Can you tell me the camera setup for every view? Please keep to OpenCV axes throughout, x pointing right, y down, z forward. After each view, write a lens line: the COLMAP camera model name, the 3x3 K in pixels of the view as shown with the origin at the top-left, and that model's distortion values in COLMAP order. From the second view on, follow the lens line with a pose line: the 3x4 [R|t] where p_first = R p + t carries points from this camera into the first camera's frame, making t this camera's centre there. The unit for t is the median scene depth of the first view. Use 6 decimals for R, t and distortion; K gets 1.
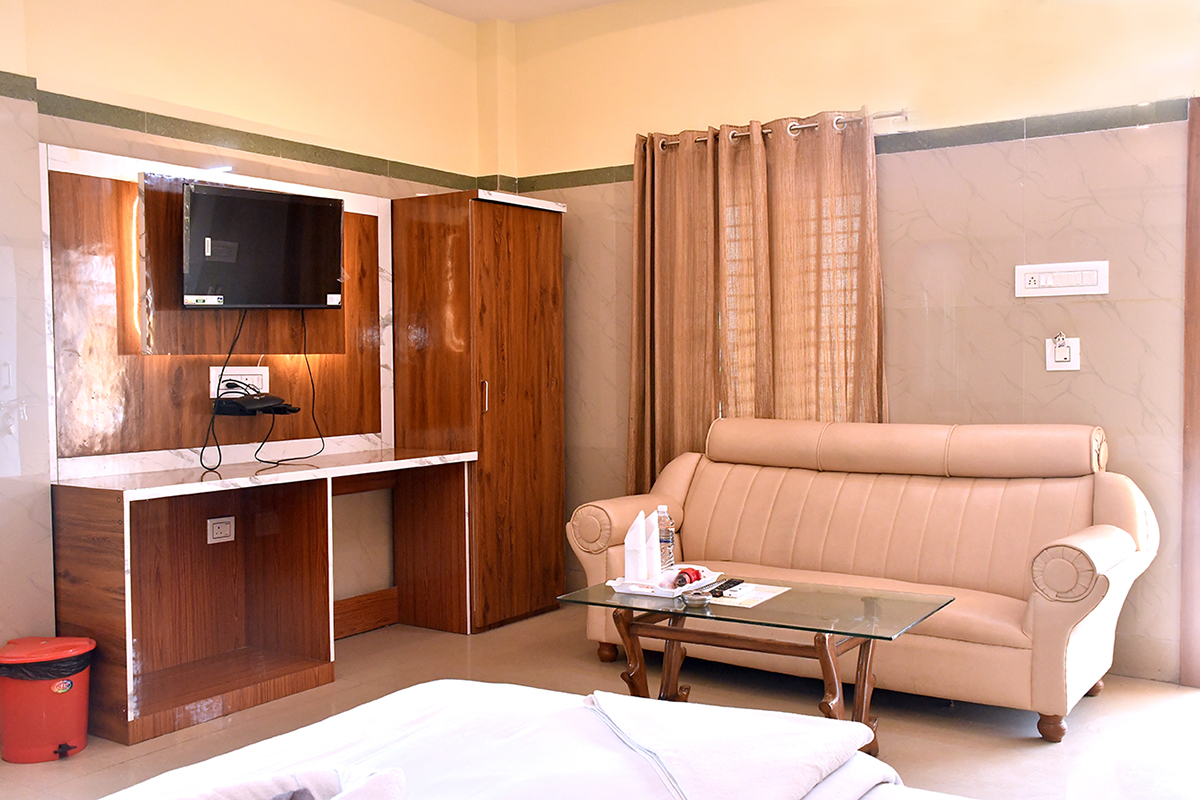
lens RADIAL K [[1171.3, 0, 600.0], [0, 1171.3, 400.0], [0, 0, 1]] dist [-0.015917, 0.000150]
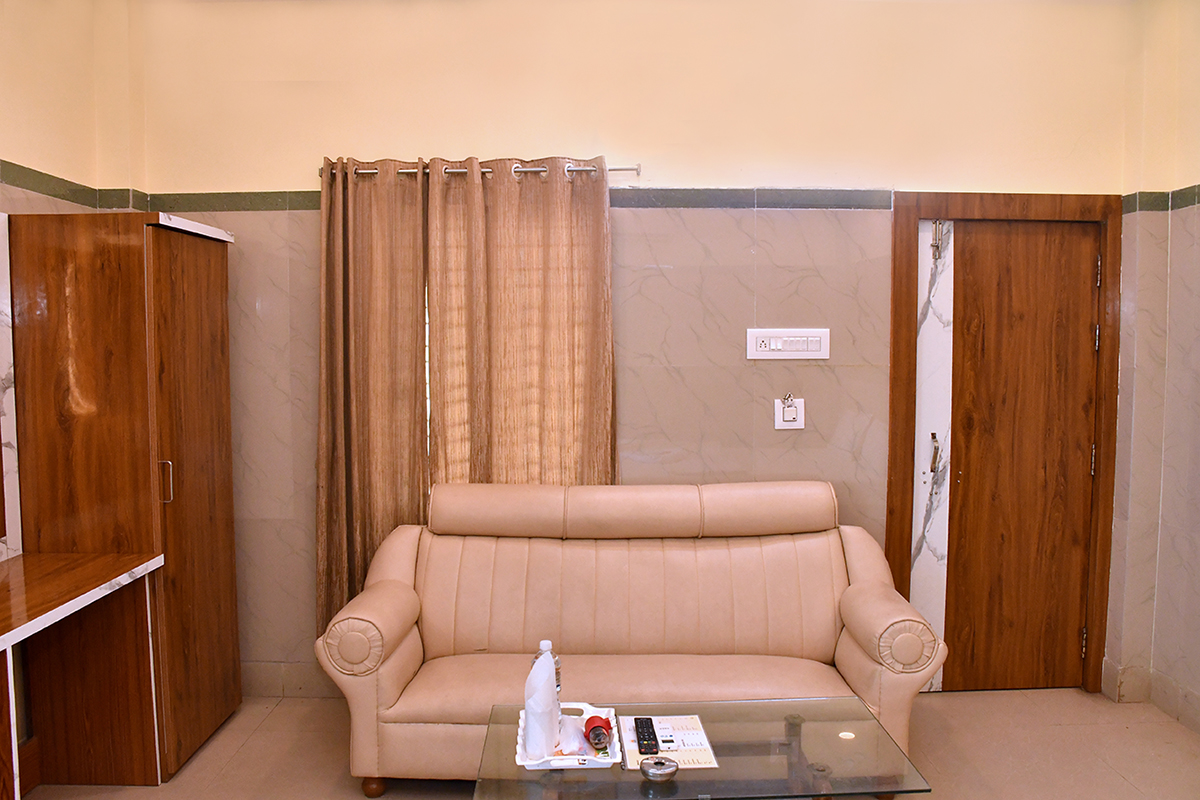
lens RADIAL K [[964.2, 0, 600.0], [0, 964.2, 400.0], [0, 0, 1]] dist [-0.140658, 0.113223]
pose [[0.825927, -0.028416, 0.563061, -0.211313], [0.015399, 0.999493, 0.027852, -0.069571], [-0.563567, -0.014333, 0.825946, 0.330121]]
